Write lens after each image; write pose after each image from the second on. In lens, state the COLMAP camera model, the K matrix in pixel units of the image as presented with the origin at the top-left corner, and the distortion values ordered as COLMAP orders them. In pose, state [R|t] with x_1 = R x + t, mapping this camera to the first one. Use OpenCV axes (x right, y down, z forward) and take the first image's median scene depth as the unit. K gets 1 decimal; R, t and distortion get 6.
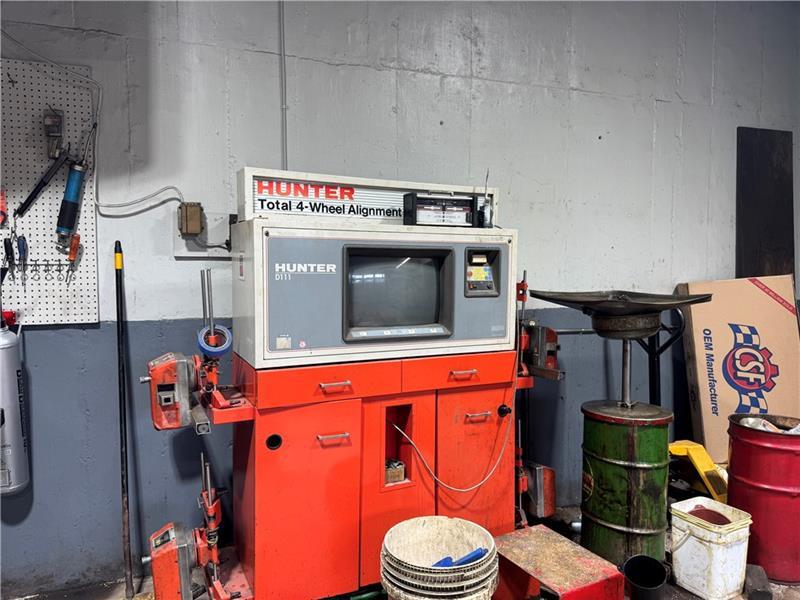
lens RADIAL K [[564.9, 0, 400.7], [0, 564.9, 301.6], [0, 0, 1]] dist [0.024604, -0.017061]
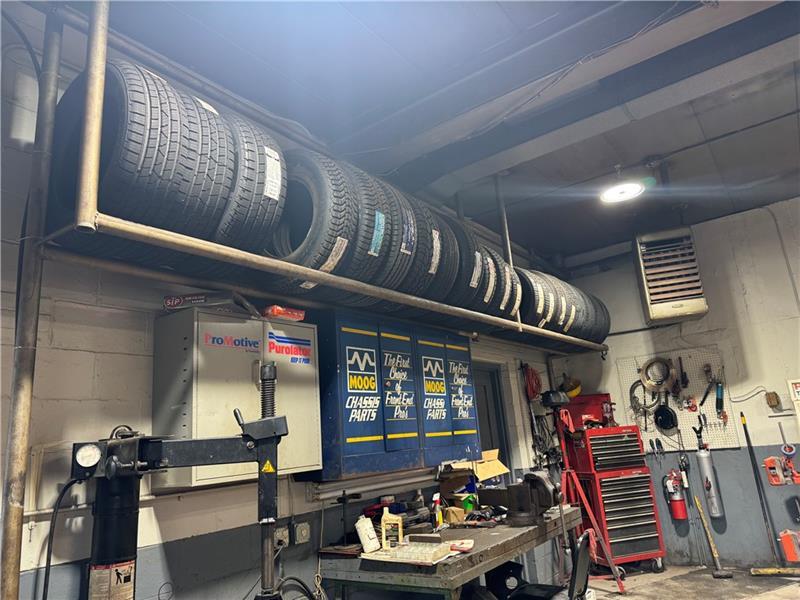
lens RADIAL K [[564.9, 0, 403.4], [0, 564.9, 303.4], [0, 0, 1]] dist [0.024604, -0.017061]
pose [[0.554617, -0.244476, -0.795381, 0.759933], [0.031267, 0.961313, -0.273677, 0.068642], [0.831518, 0.126917, 0.540804, -1.599630]]
